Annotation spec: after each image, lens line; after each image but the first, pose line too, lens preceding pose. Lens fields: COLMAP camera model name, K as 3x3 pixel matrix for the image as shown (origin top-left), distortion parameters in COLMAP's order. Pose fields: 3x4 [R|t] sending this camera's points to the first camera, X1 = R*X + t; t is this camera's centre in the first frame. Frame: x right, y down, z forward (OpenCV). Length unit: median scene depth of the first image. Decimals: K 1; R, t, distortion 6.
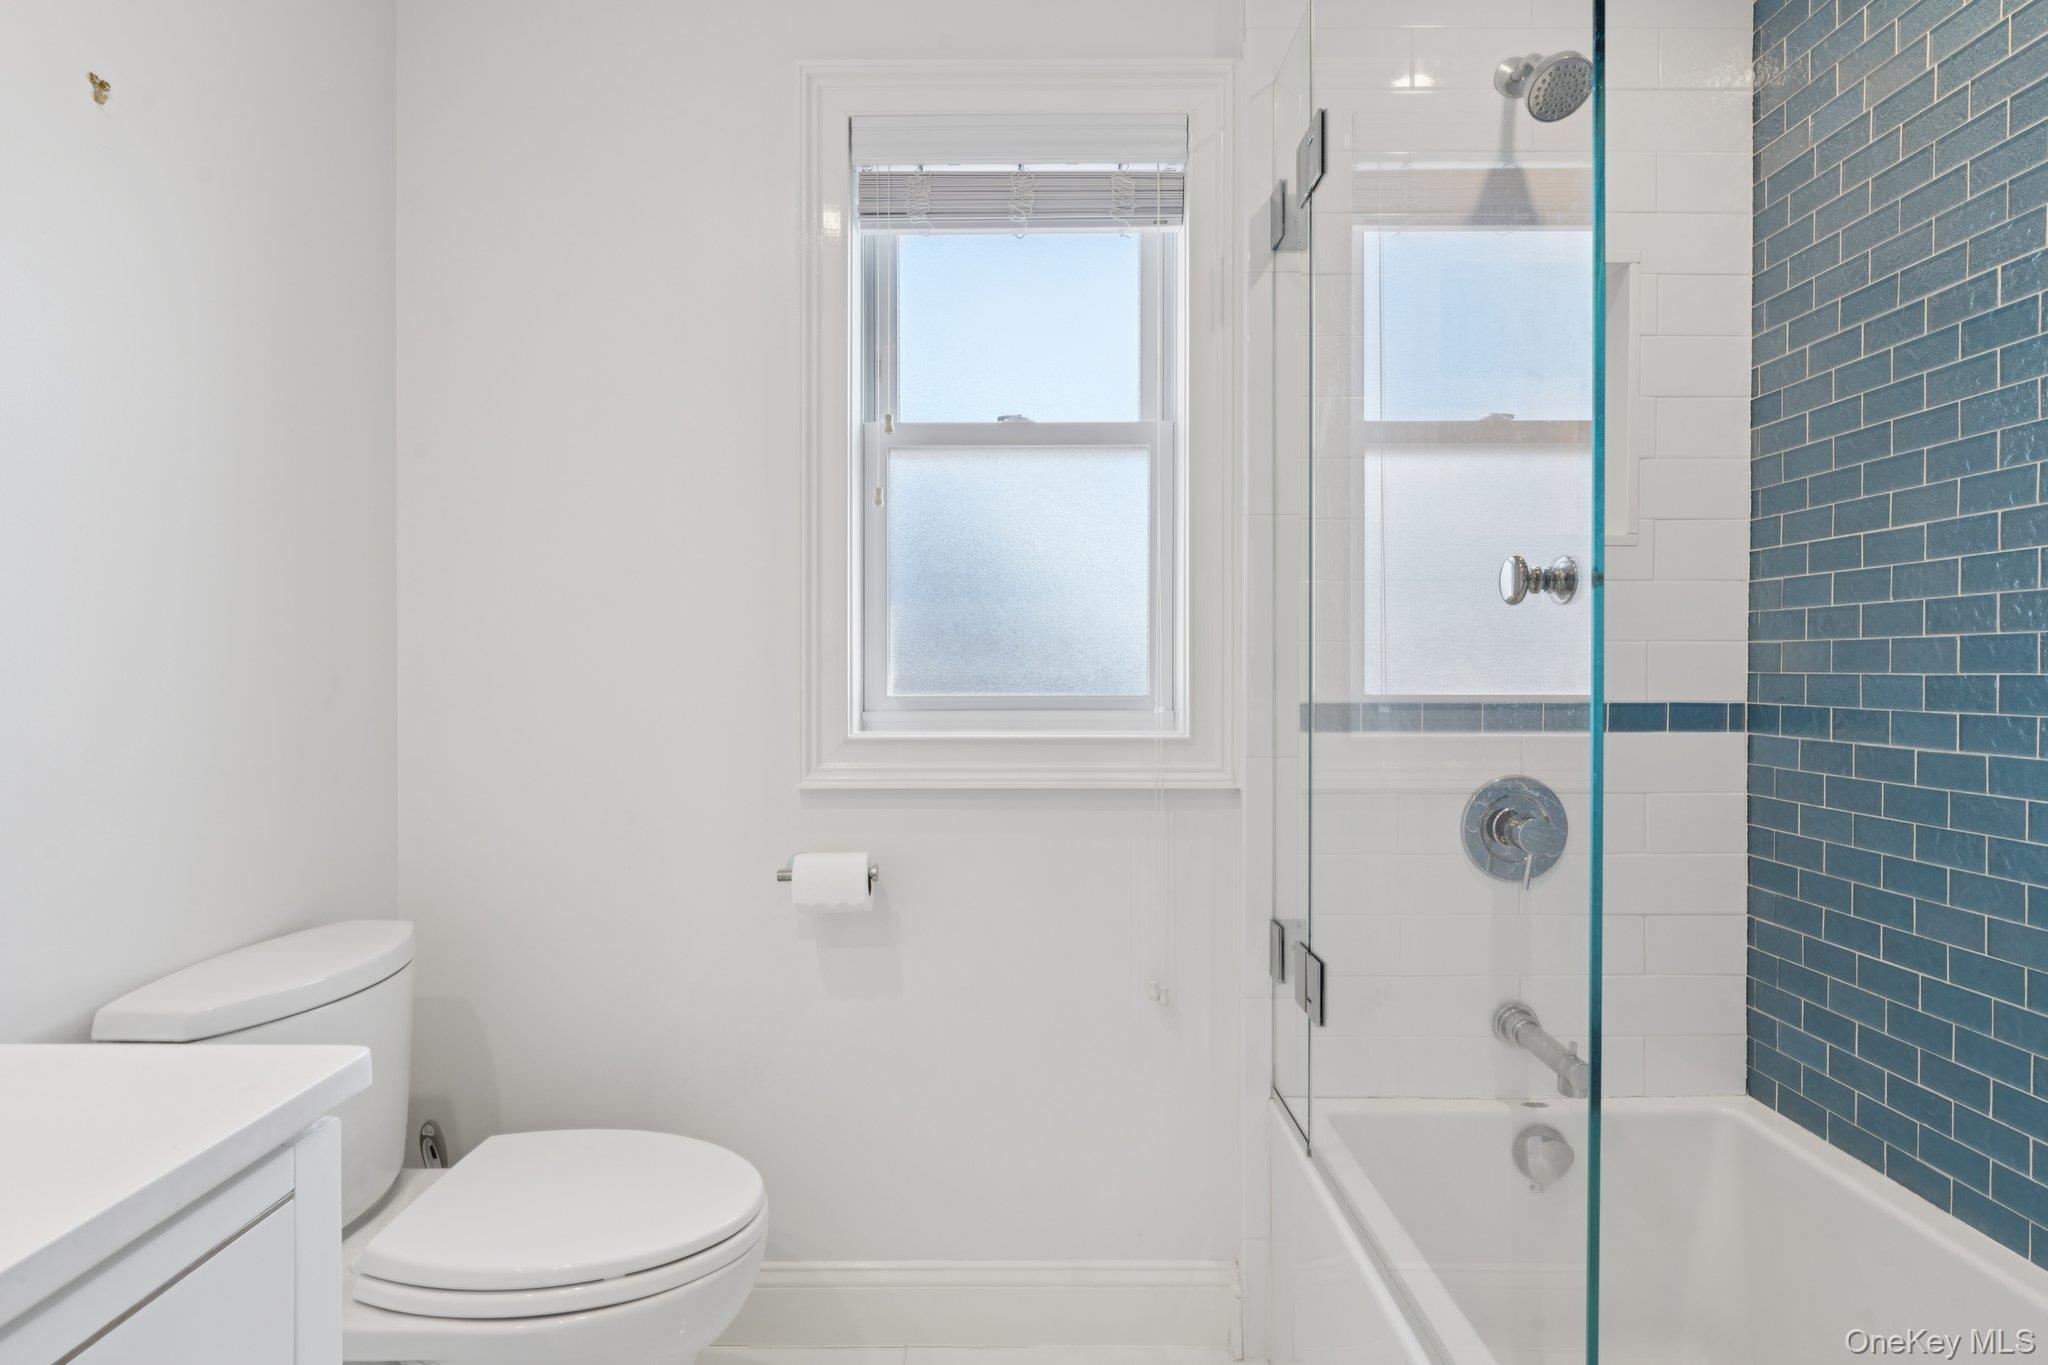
lens RADIAL K [[995.7, 0, 1019.5], [0, 995.7, 678.7], [0, 0, 1]] dist [-0.002974, 0.000589]
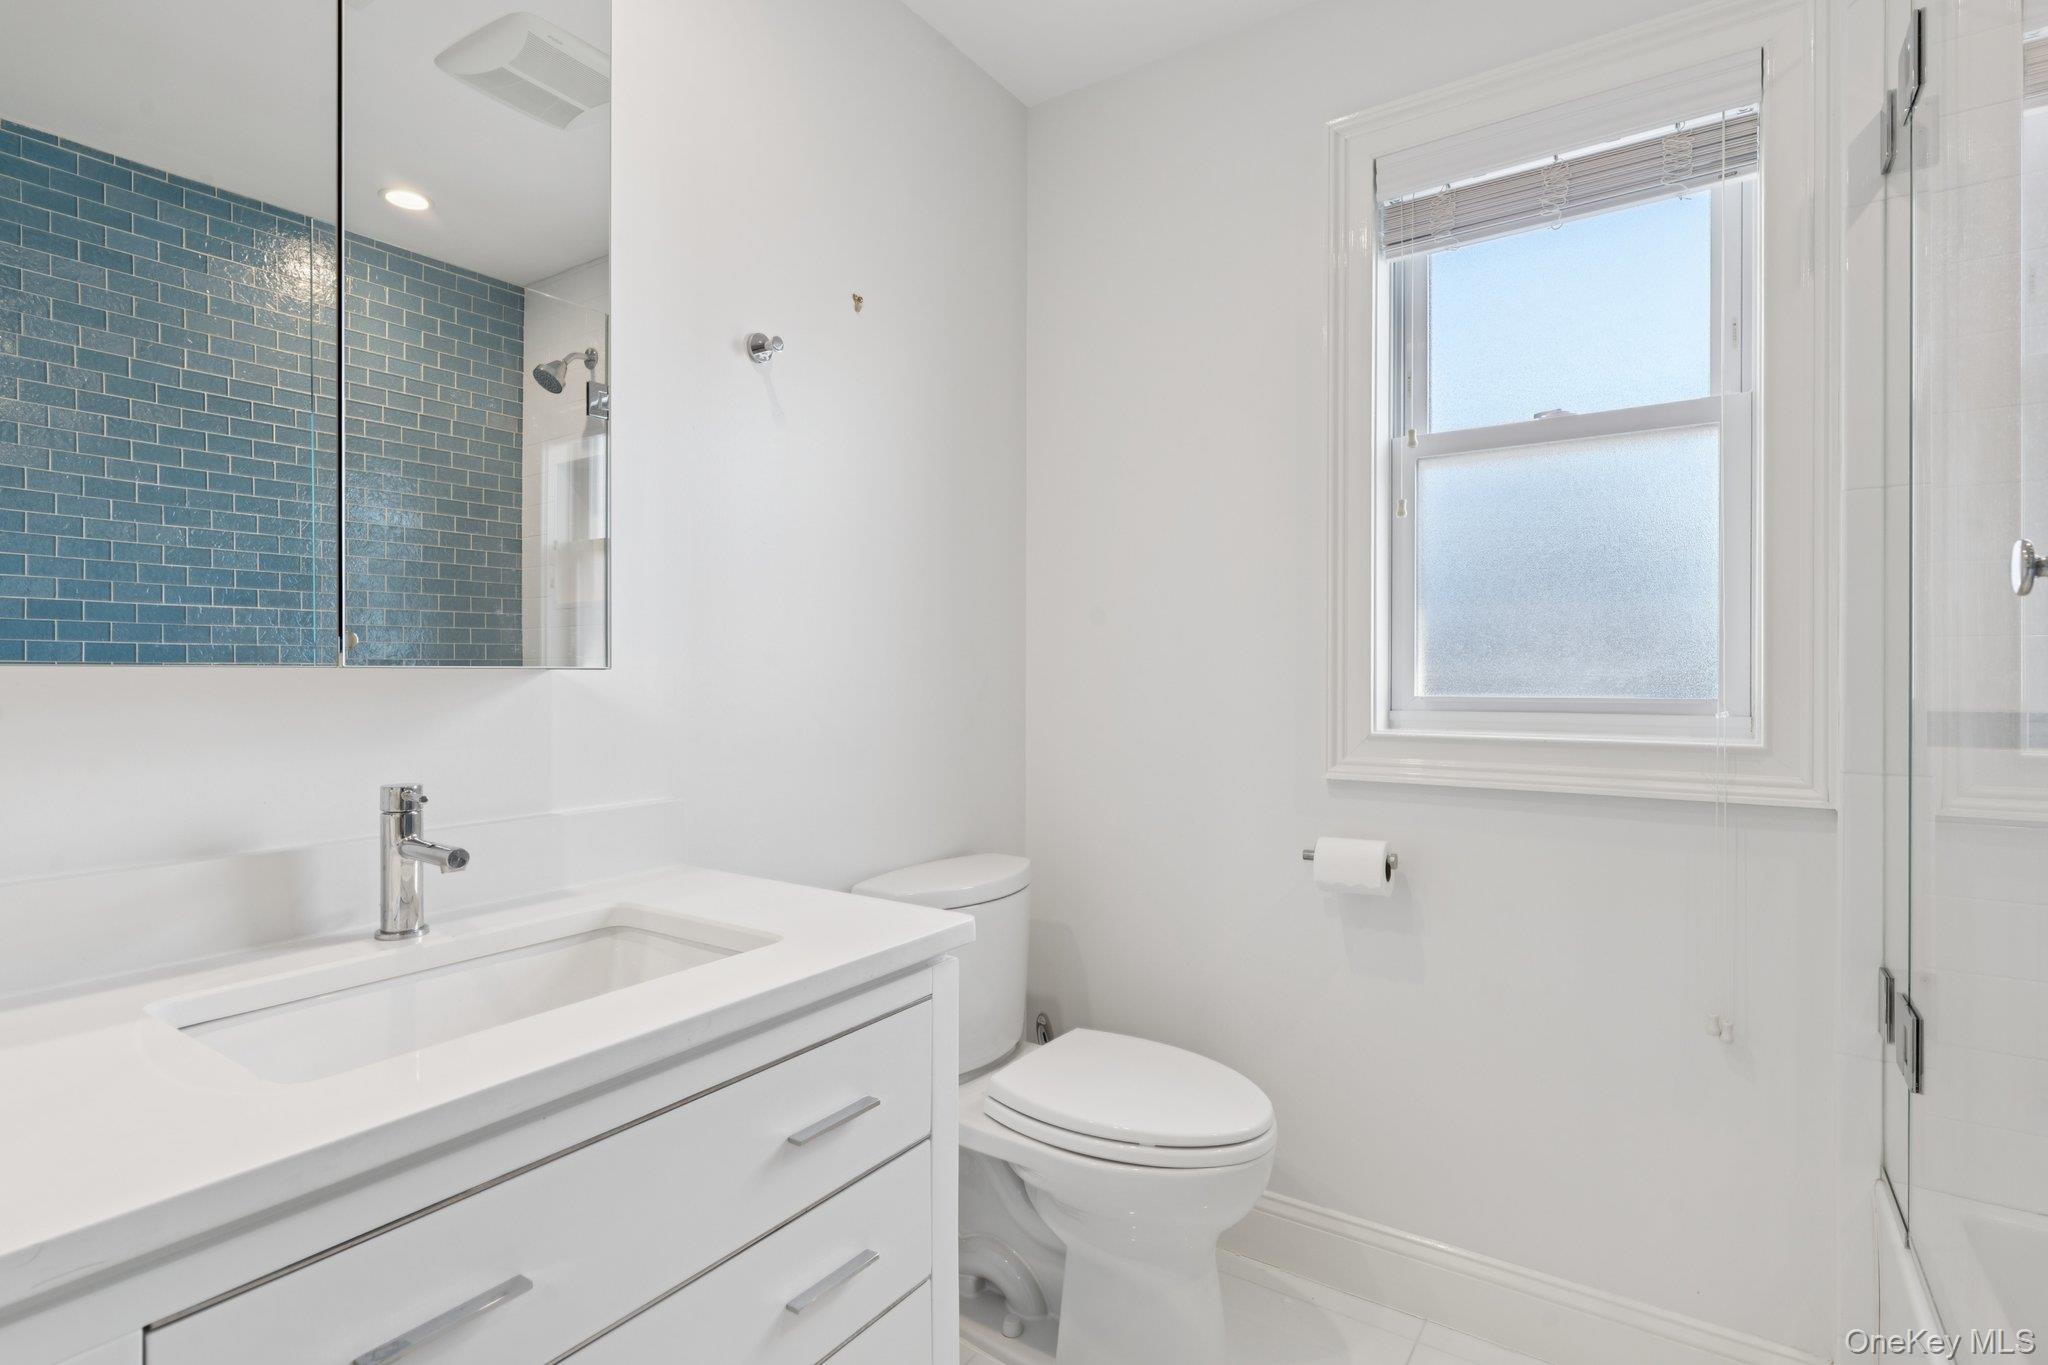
lens RADIAL K [[995.7, 0, 1019.5], [0, 995.7, 678.7], [0, 0, 1]] dist [-0.002974, 0.000589]
pose [[0.823019, 0.003739, -0.568002, 0.127801], [-0.005030, 0.999987, -0.000707, 0.001790], [0.567992, 0.003439, 0.823027, -0.105402]]
